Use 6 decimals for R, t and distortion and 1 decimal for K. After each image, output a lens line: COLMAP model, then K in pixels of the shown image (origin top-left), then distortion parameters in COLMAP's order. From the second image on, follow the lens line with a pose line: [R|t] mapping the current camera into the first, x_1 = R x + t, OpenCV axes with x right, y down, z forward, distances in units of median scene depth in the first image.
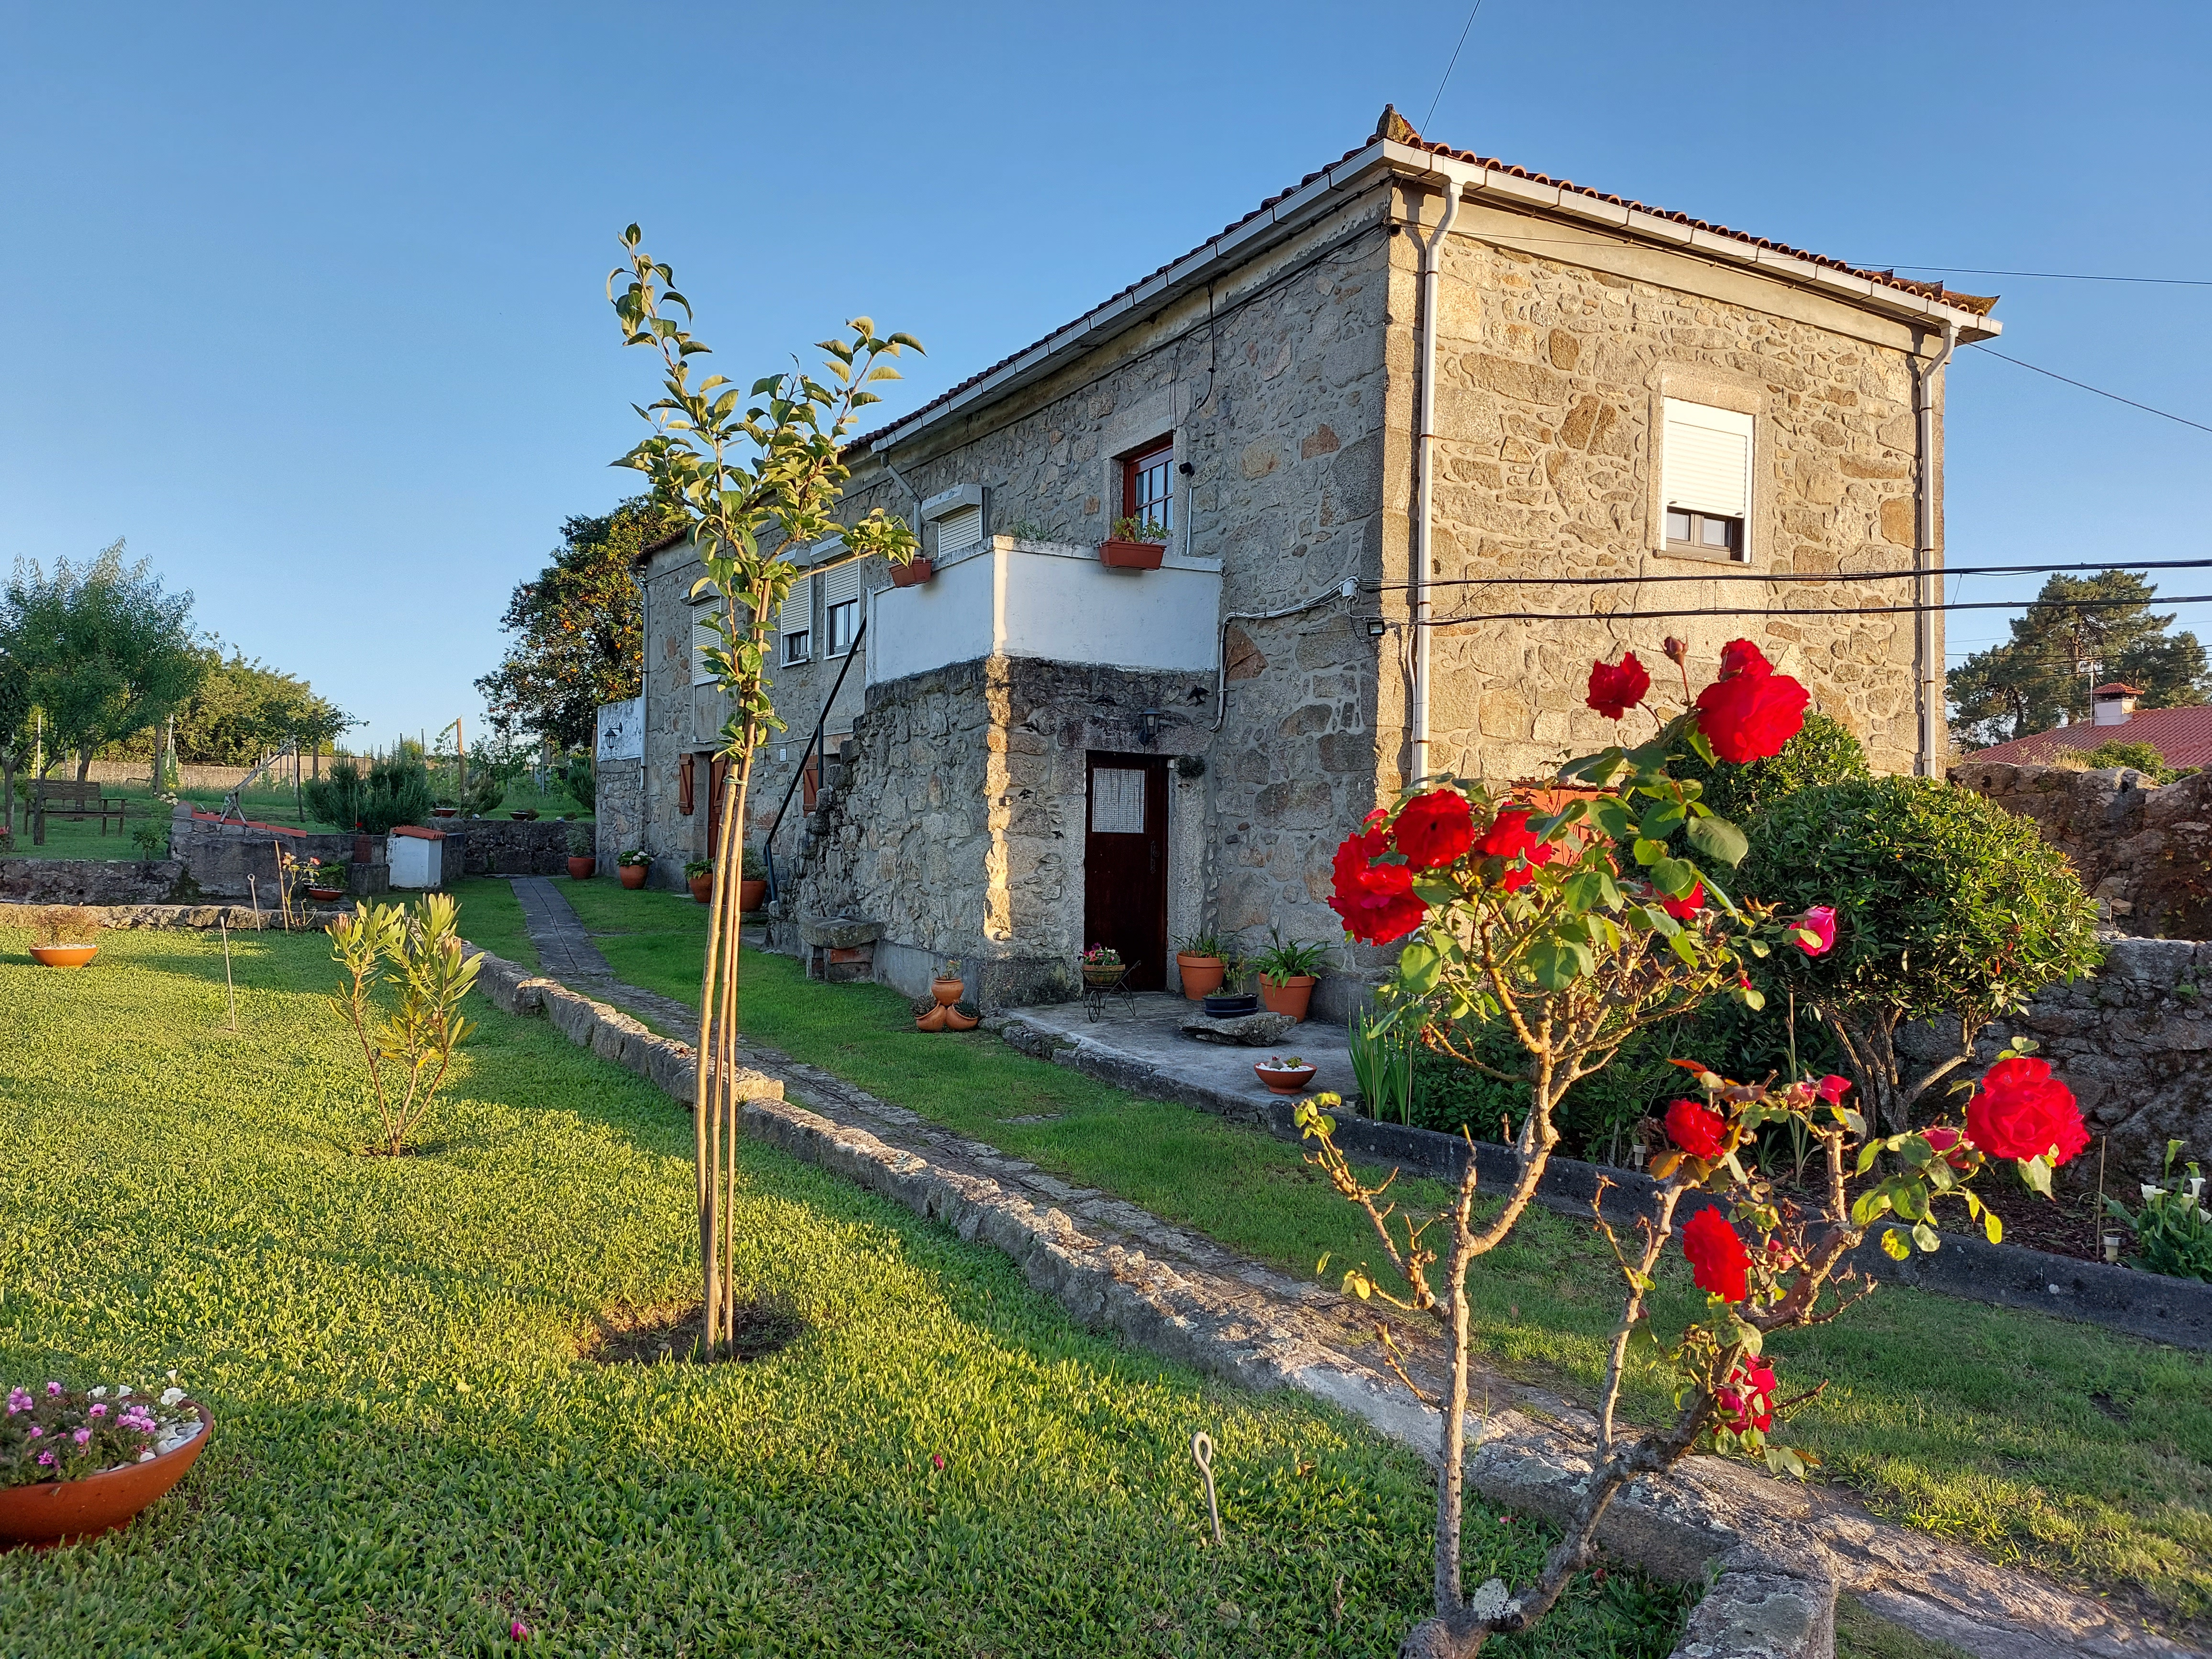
lens RADIAL K [[1591.8, 0, 1110.3], [0, 1591.8, 832.8], [0, 0, 1]] dist [0.042543, -0.043529]
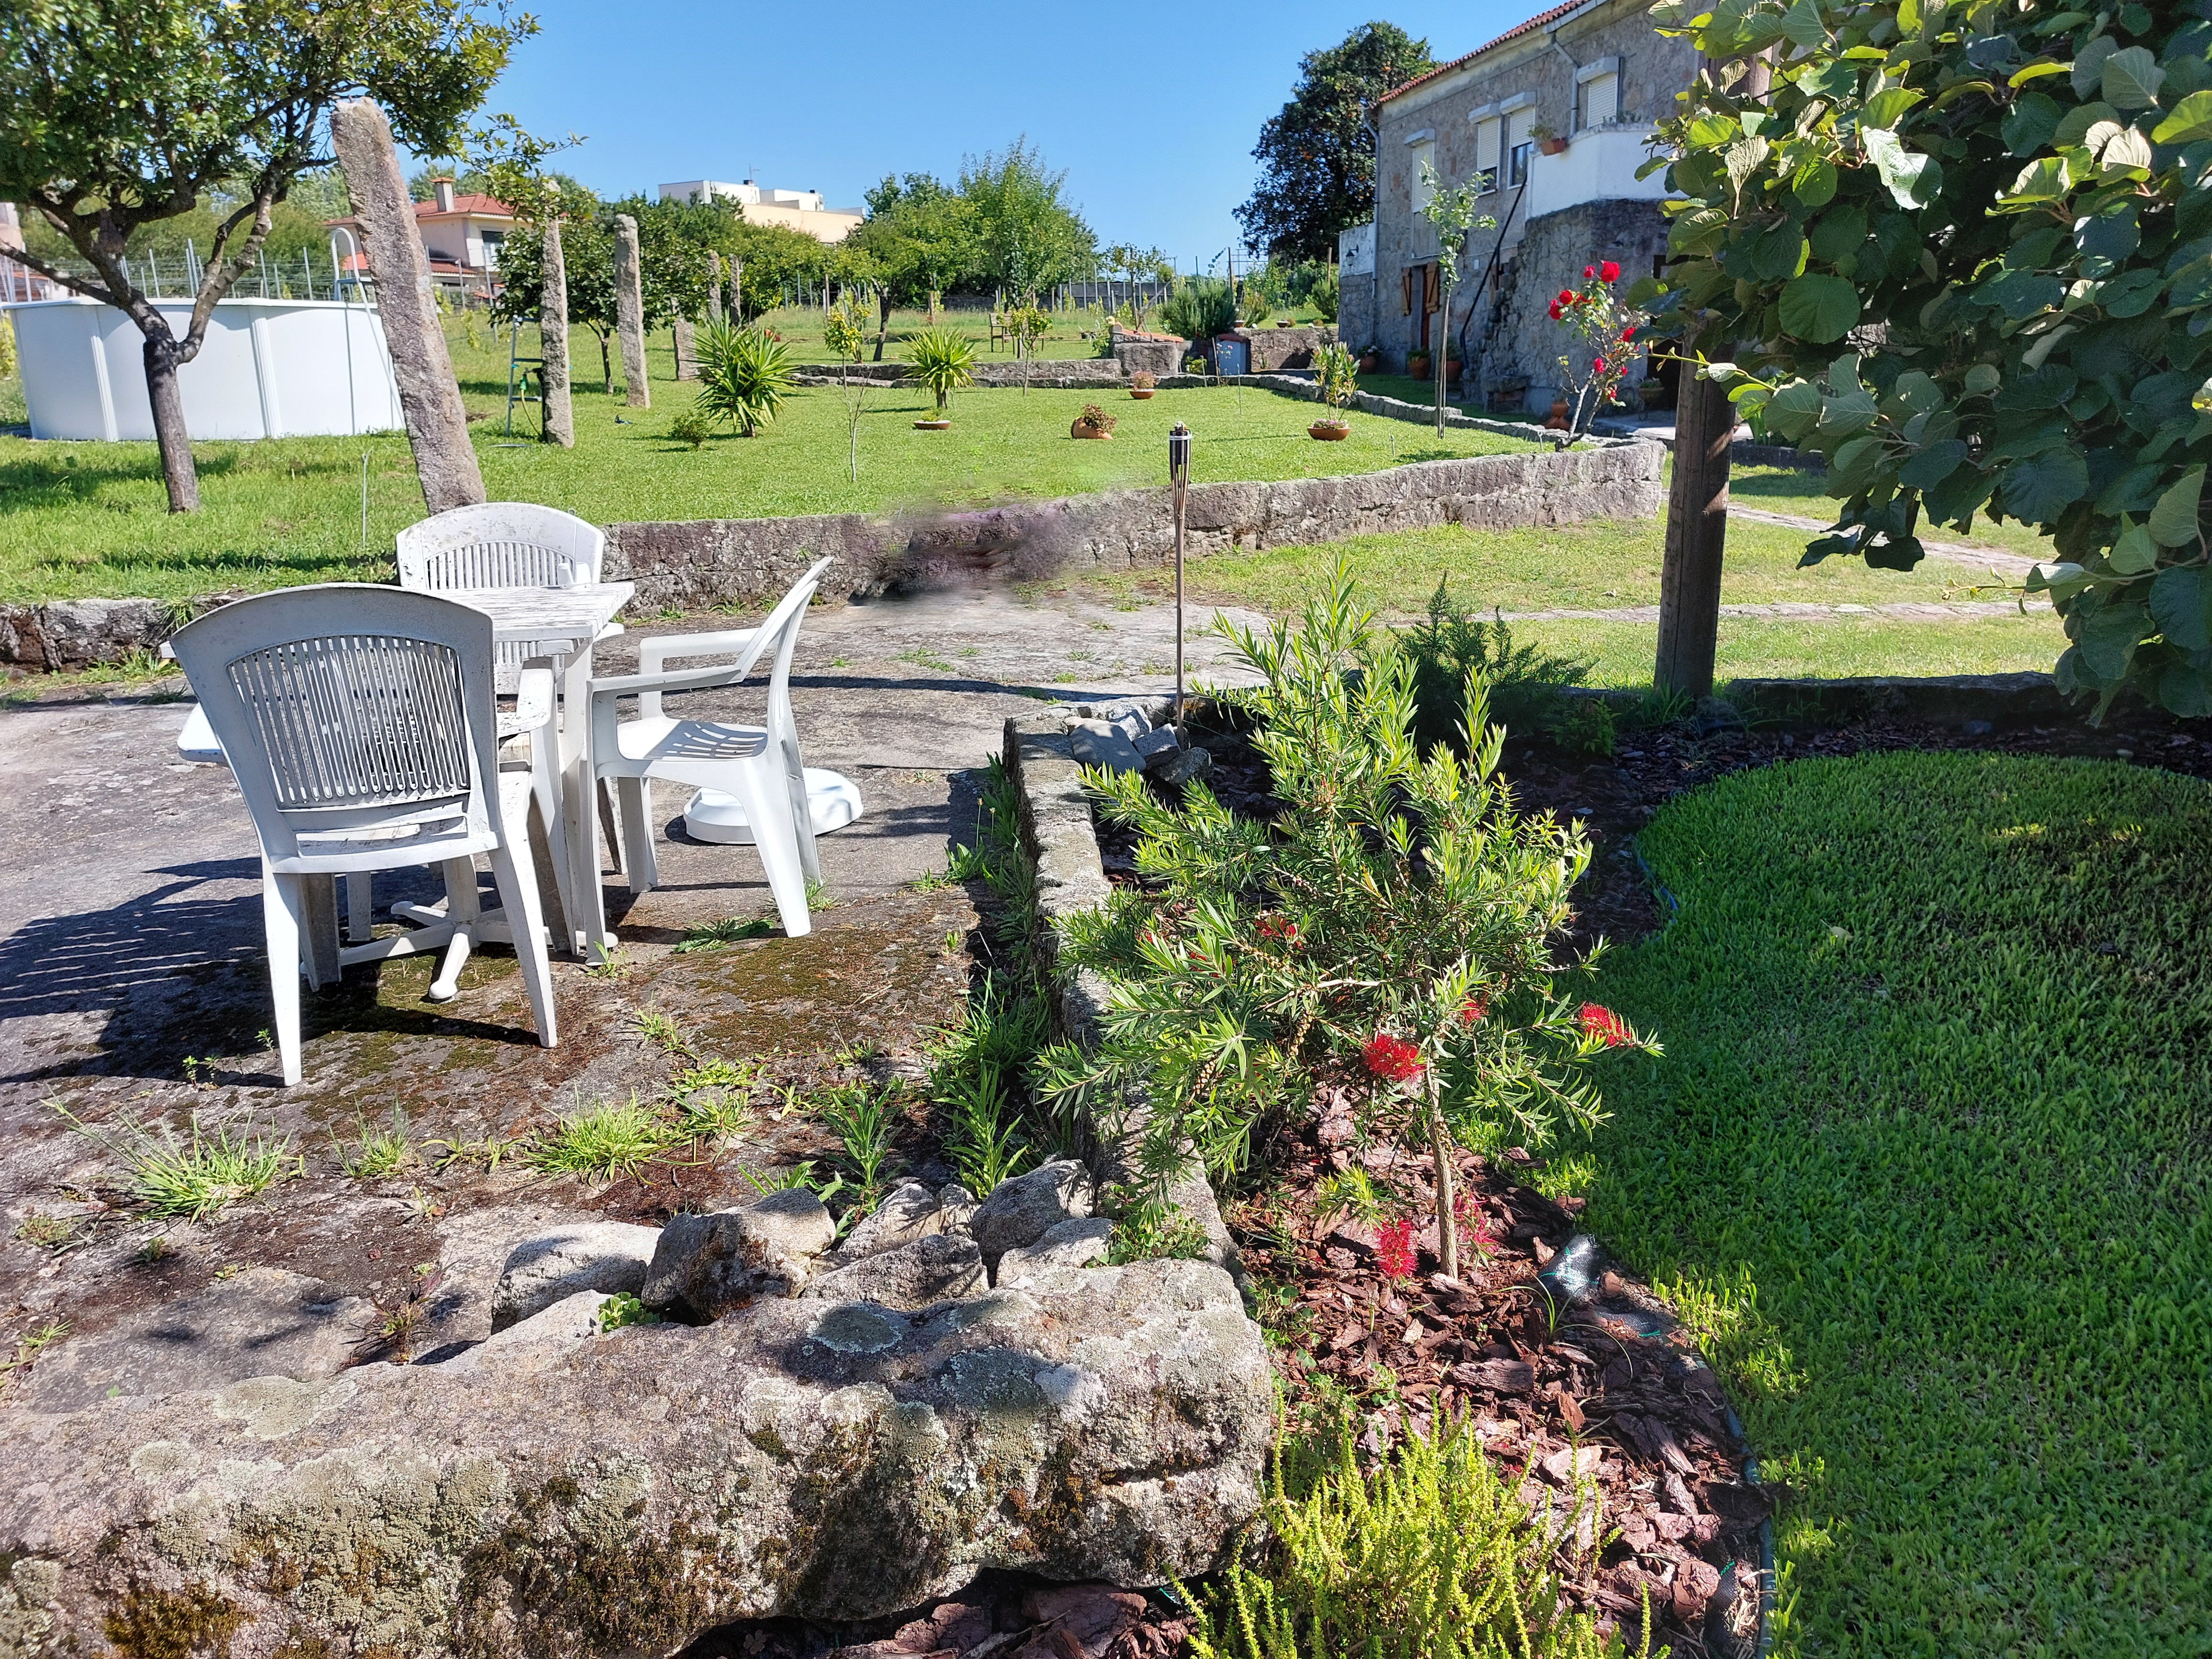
lens RADIAL K [[1591.8, 0, 1109.8], [0, 1591.8, 835.2], [0, 0, 1]] dist [0.042543, -0.043529]
pose [[0.909122, 0.078296, -0.409104, 0.055443], [0.047261, 0.956442, 0.288072, 0.004643], [0.413839, -0.281228, 0.865822, -0.233404]]
